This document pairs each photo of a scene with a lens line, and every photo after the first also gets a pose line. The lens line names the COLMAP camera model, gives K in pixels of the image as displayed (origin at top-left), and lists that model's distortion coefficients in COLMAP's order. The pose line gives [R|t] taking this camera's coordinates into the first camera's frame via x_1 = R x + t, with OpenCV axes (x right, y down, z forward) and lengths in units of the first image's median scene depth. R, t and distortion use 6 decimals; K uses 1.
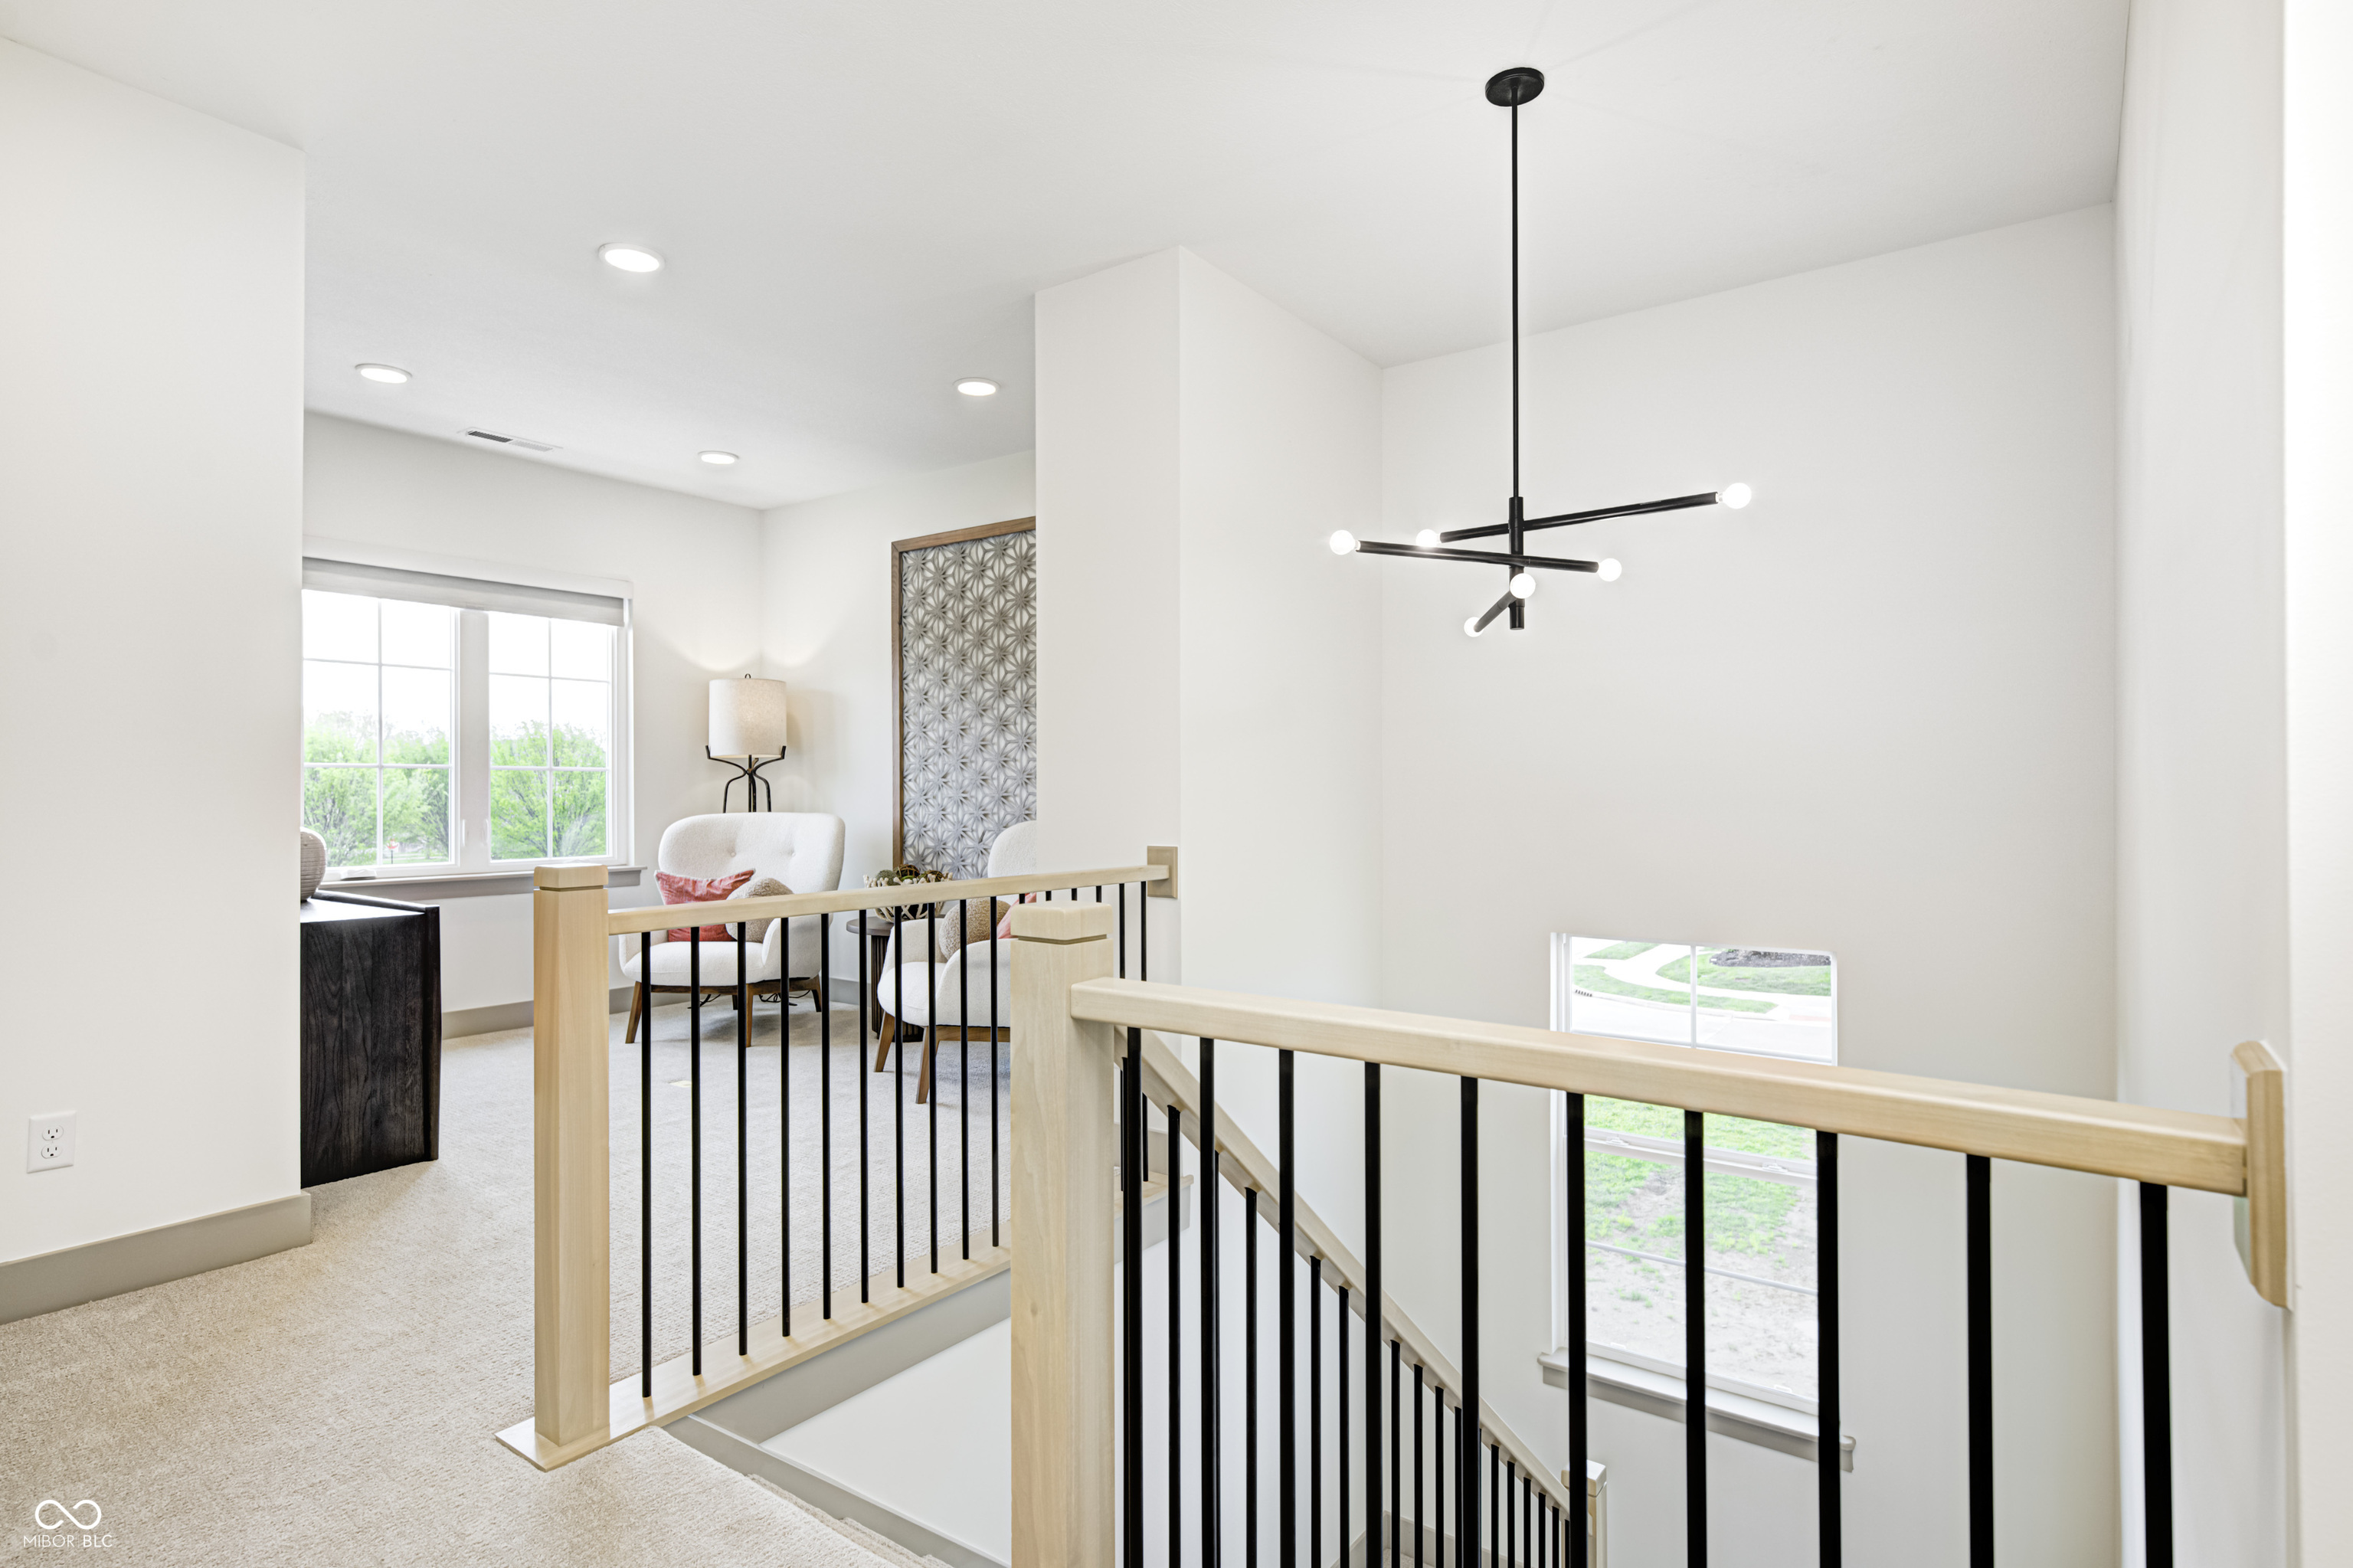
lens RADIAL K [[1214.2, 0, 1176.5], [0, 1214.2, 784.0], [0, 0, 1]] dist [0.004106, 0.000252]
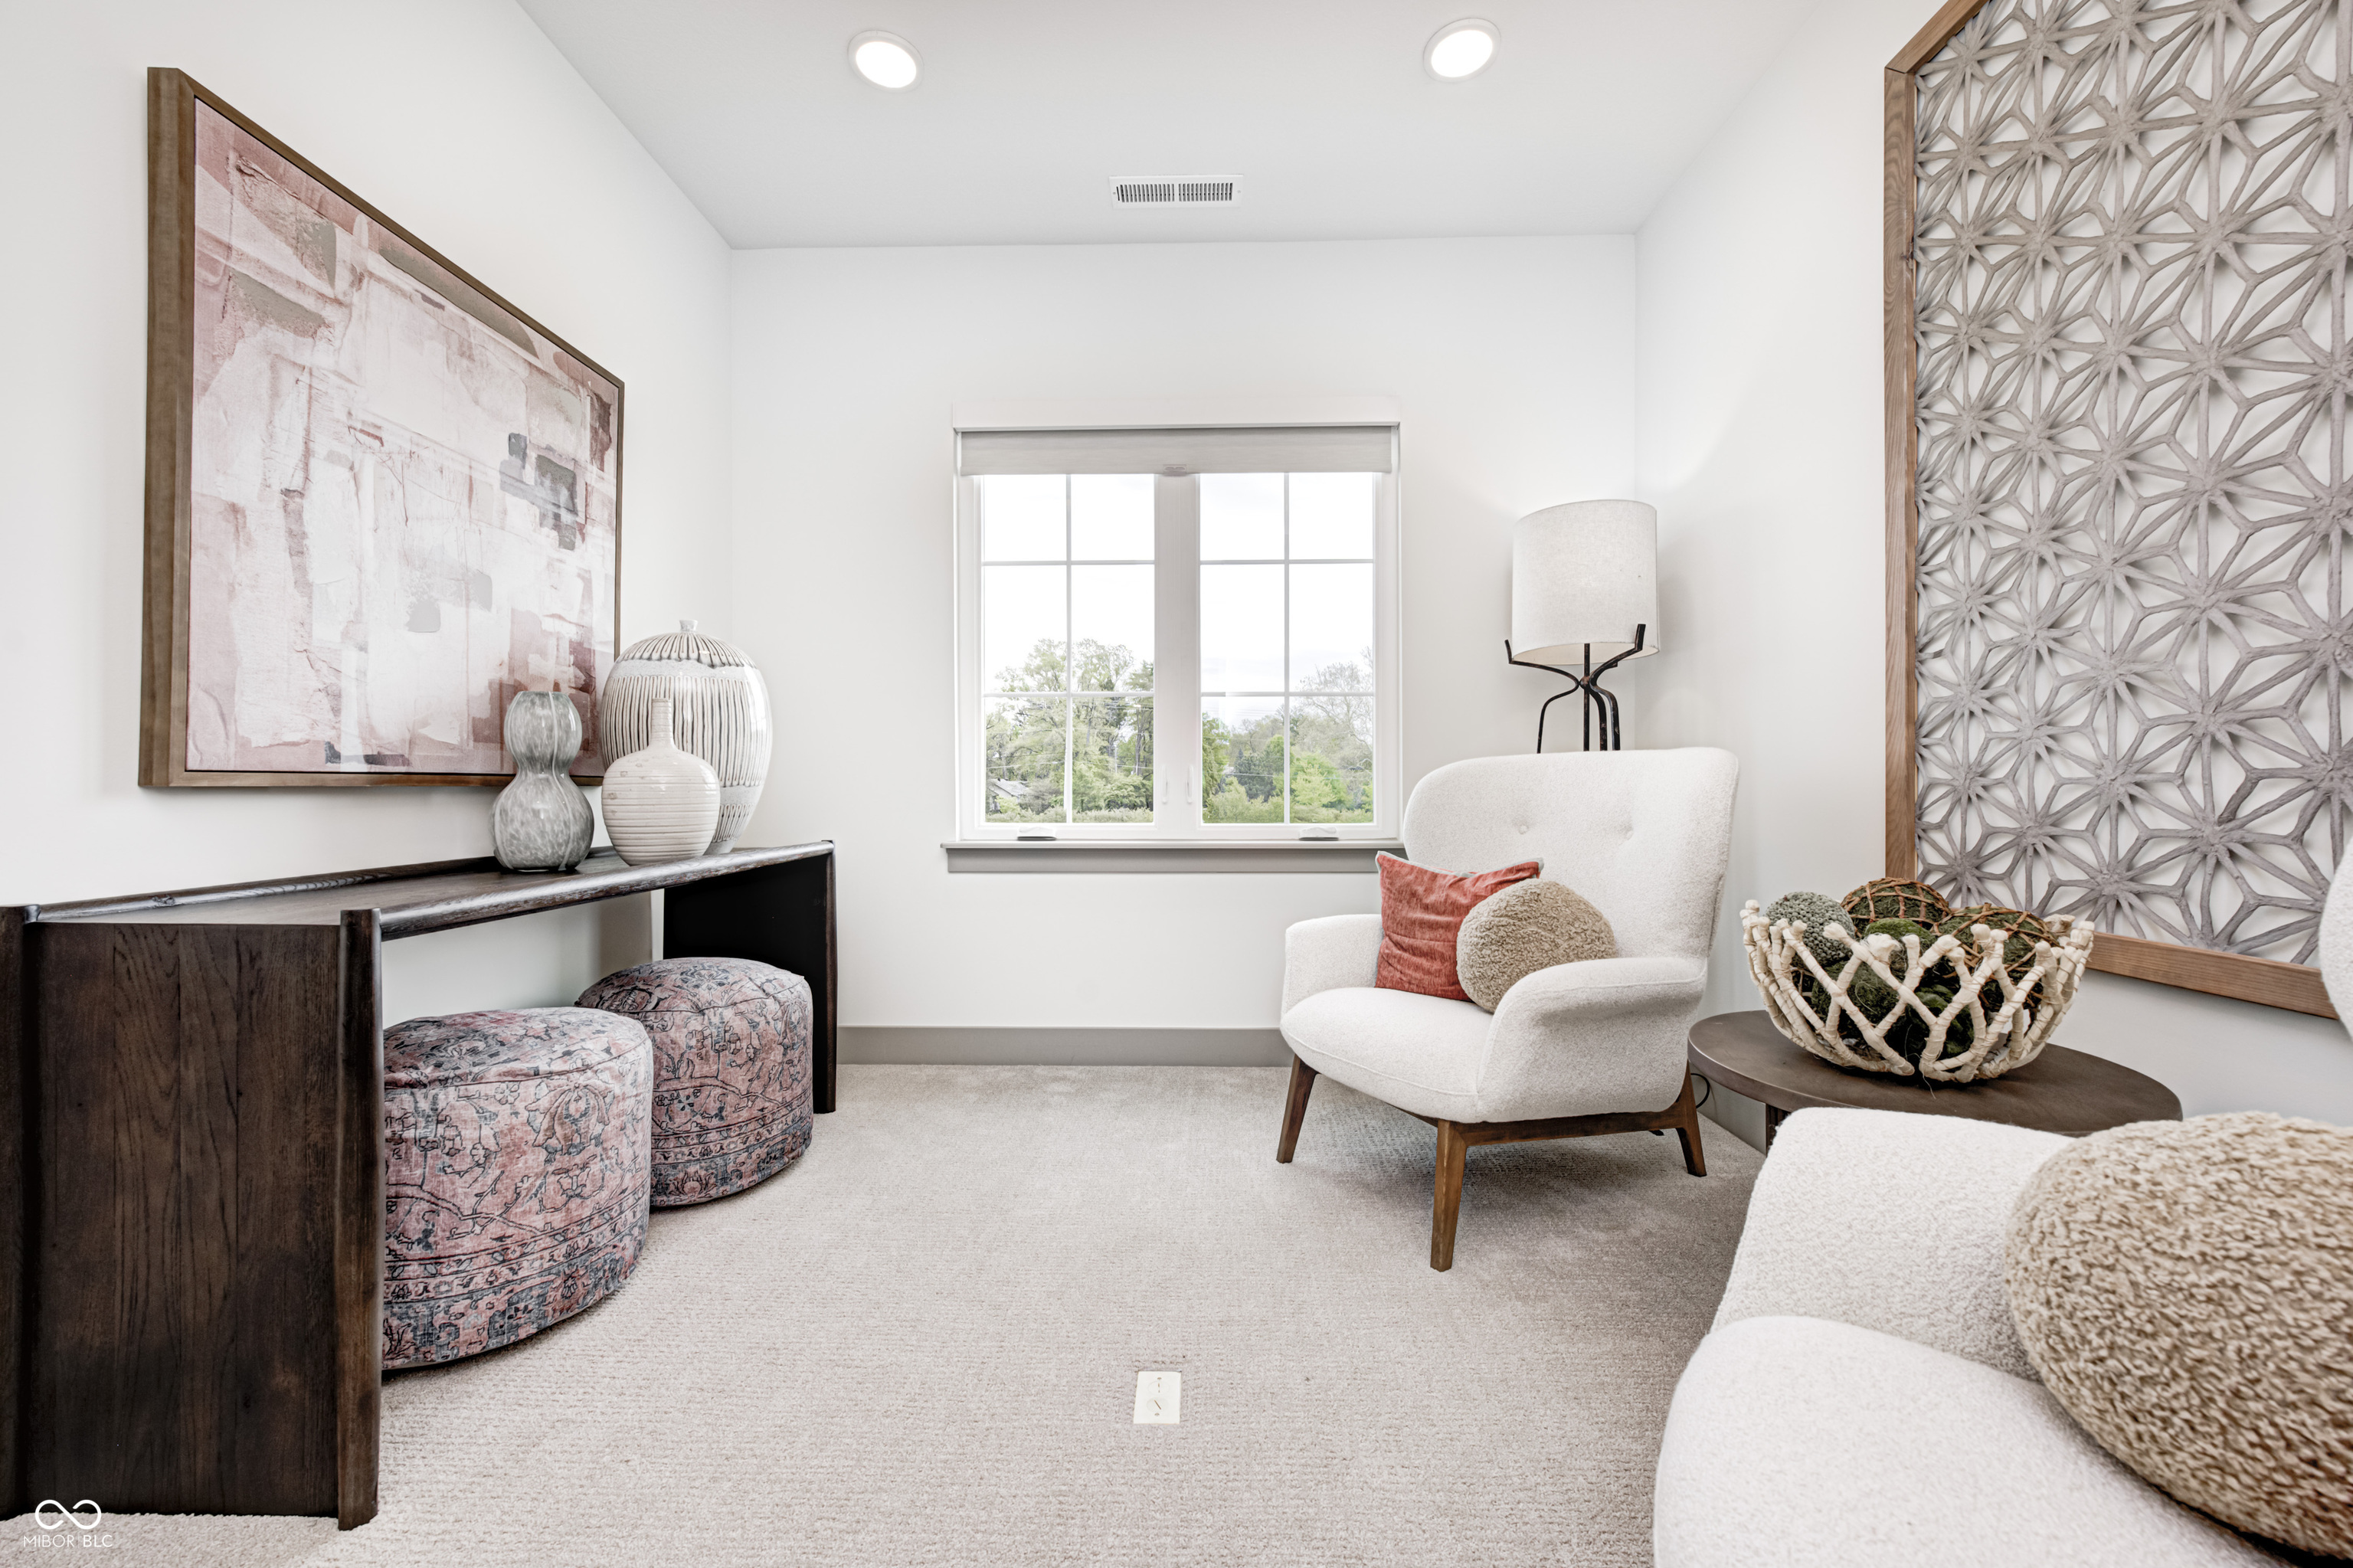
lens RADIAL K [[922.3, 0, 1176.5], [0, 922.3, 784.0], [0, 0, 1]] dist [-0.001891, 0.000309]
pose [[0.568378, 0.002541, -0.822764, -0.119106], [0.004902, 0.999967, 0.006474, 0.035004], [0.822753, -0.007713, 0.568347, 0.649314]]
